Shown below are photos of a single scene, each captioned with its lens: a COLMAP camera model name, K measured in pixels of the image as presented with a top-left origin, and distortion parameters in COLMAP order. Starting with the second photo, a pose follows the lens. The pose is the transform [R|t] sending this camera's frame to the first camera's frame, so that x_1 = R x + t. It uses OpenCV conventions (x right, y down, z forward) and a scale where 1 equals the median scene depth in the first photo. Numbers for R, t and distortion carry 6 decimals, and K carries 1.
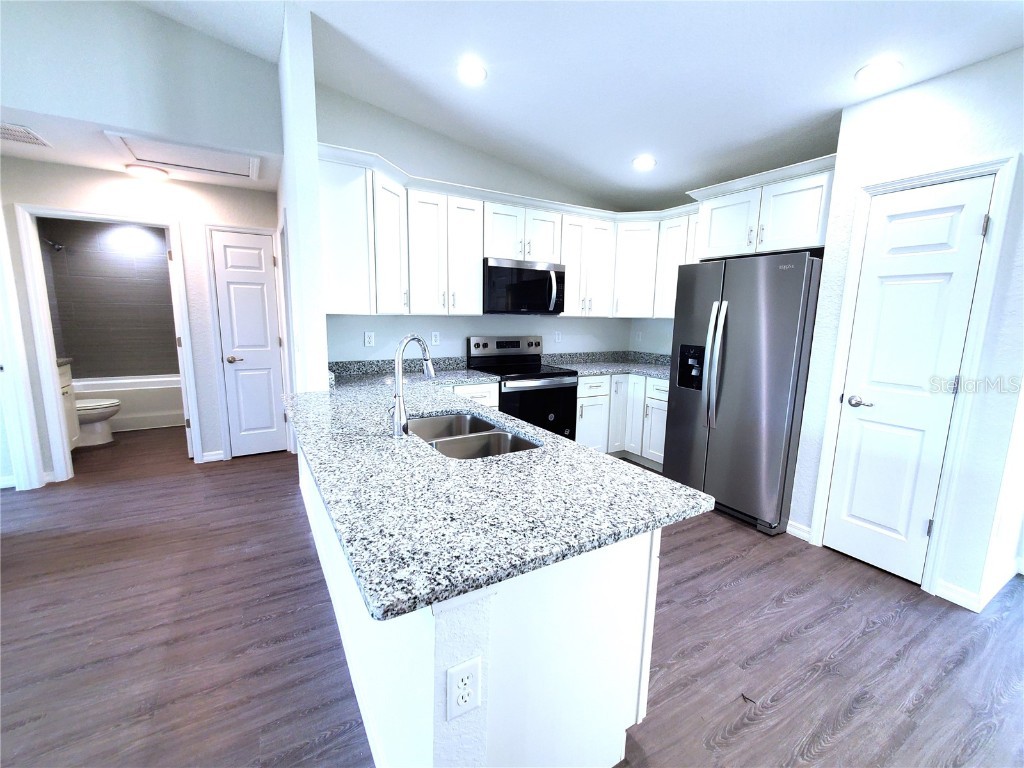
lens RADIAL K [[438.8, 0, 512.0], [0, 438.8, 384.0], [0, 0, 1]] dist [0.001874, 0.000521]
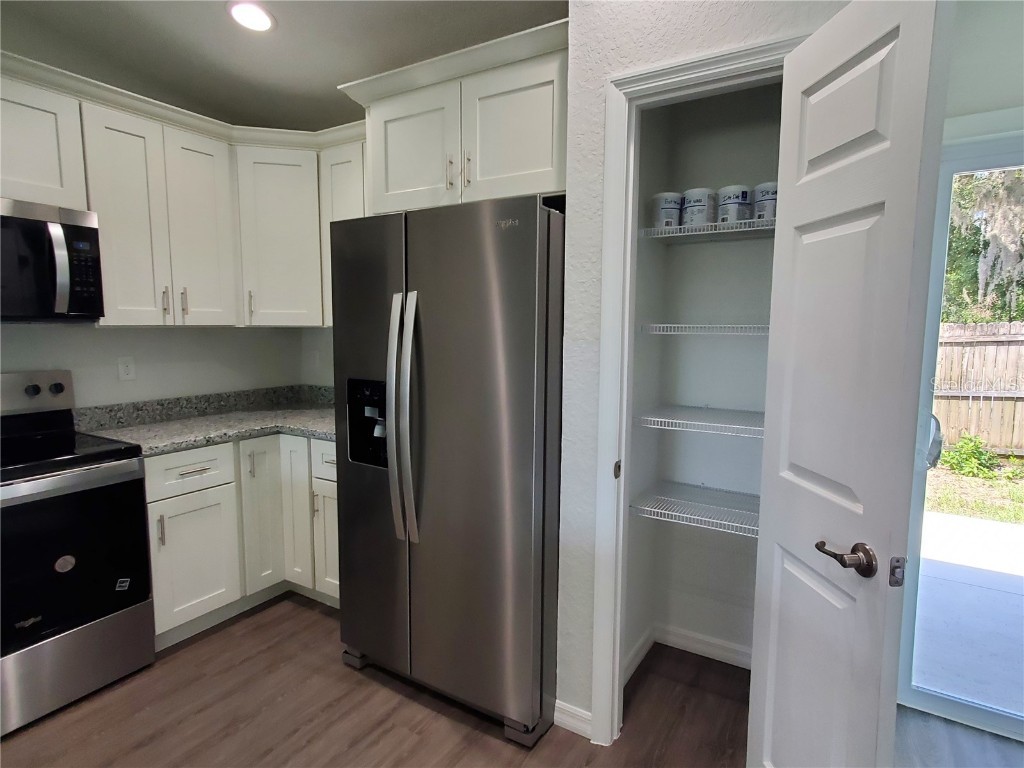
lens RADIAL K [[550.1, 0, 521.5], [0, 550.1, 380.9], [0, 0, 1]] dist [0.004141, 0.000561]
pose [[0.874323, -0.061759, 0.481400, 0.228608], [0.087180, 0.995723, -0.030595, -0.044989], [-0.477451, 0.068718, 0.875967, 0.316537]]
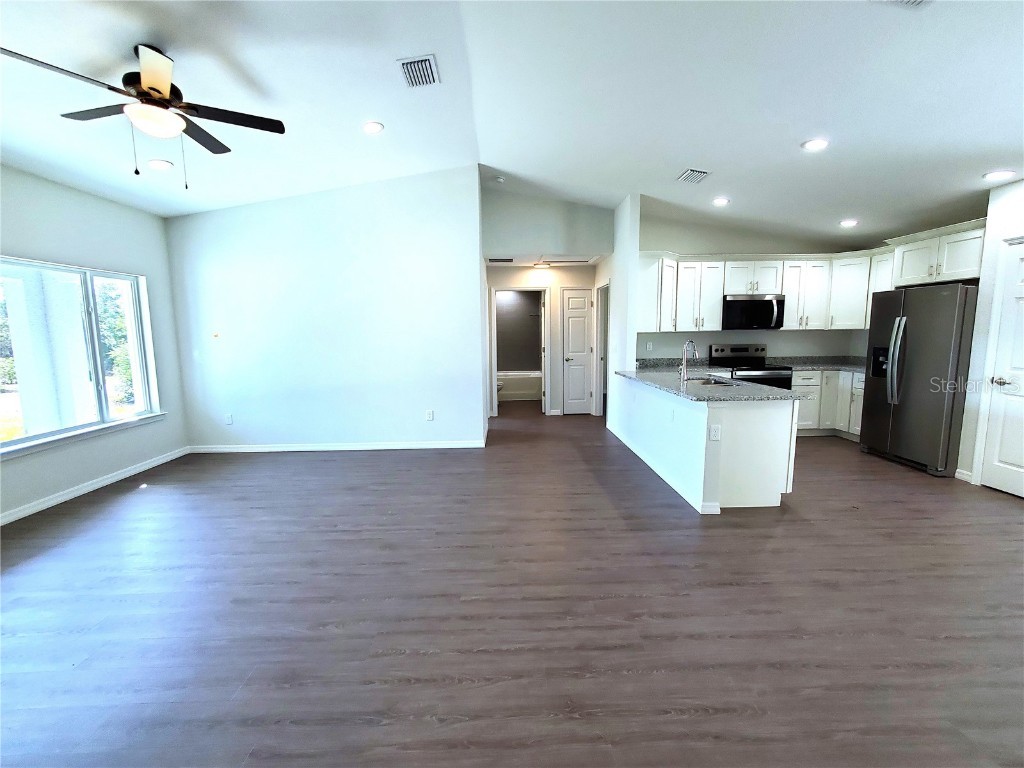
lens RADIAL K [[438.8, 0, 512.0], [0, 438.8, 384.0], [0, 0, 1]] dist [0.001874, 0.000521]
pose [[0.876257, 0.029227, -0.480957, 0.038138], [-0.048616, 0.998428, -0.027901, 0.114852], [0.479386, 0.047831, 0.876300, -0.735905]]
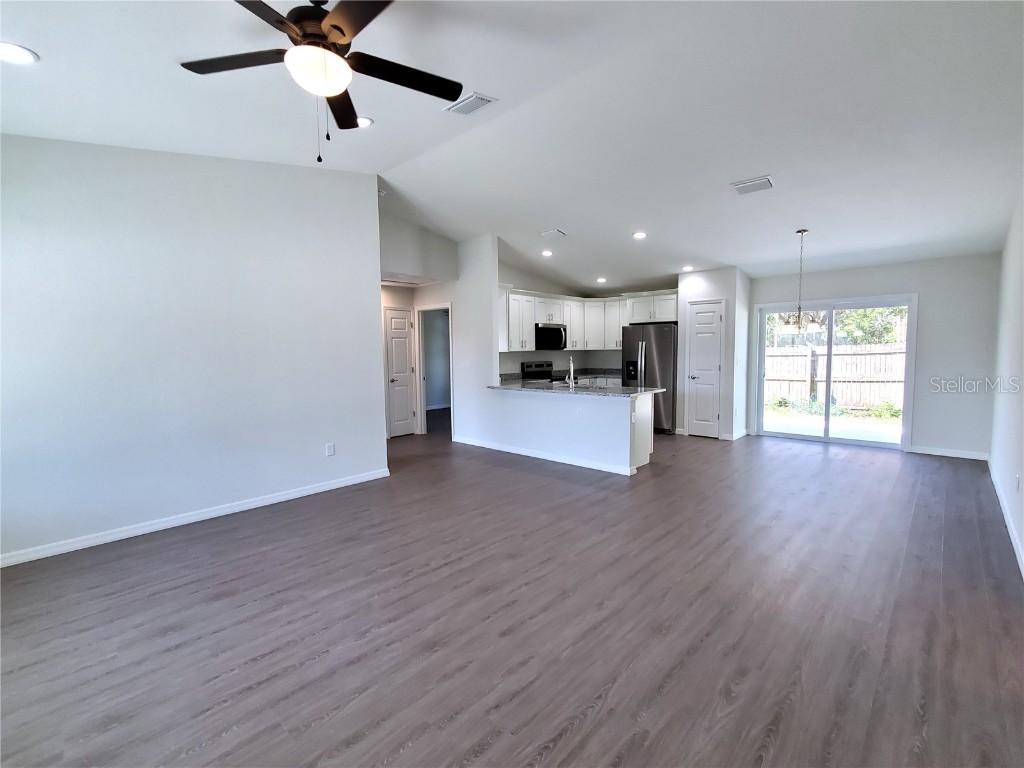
lens RADIAL K [[466.4, 0, 512.0], [0, 466.4, 384.0], [0, 0, 1]] dist [0.000440, 0.000175]
pose [[0.956202, -0.051915, 0.288068, -0.780469], [0.076145, 0.994381, -0.073547, 0.143314], [-0.282632, 0.092261, 0.954781, -0.994766]]
